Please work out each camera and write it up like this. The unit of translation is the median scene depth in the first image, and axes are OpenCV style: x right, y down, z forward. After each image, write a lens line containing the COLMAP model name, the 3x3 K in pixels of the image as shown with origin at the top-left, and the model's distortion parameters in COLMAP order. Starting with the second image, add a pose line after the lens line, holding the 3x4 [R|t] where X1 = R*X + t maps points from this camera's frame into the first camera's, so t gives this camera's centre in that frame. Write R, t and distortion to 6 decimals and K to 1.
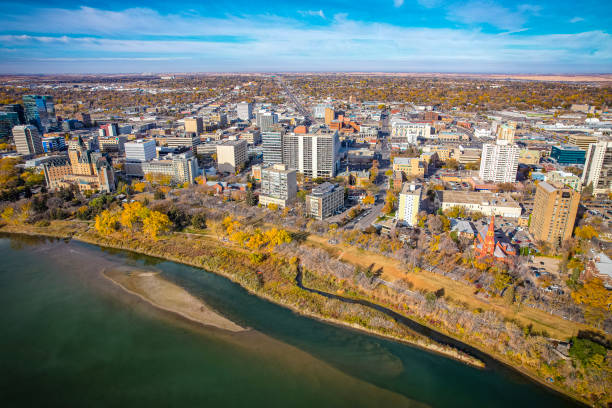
lens RADIAL K [[397.9, 0, 311.2], [0, 397.9, 203.6], [0, 0, 1]] dist [-0.077164, 0.069928]
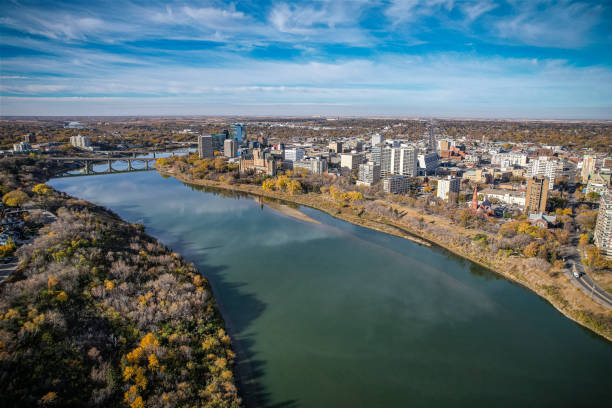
lens RADIAL K [[397.9, 0, 311.2], [0, 397.9, 203.6], [0, 0, 1]] dist [-0.077164, 0.069928]
pose [[0.922455, 0.092252, -0.374922, 0.243015], [-0.131984, 0.987883, -0.081660, 0.177913], [0.362845, 0.124811, 0.923453, -0.416755]]
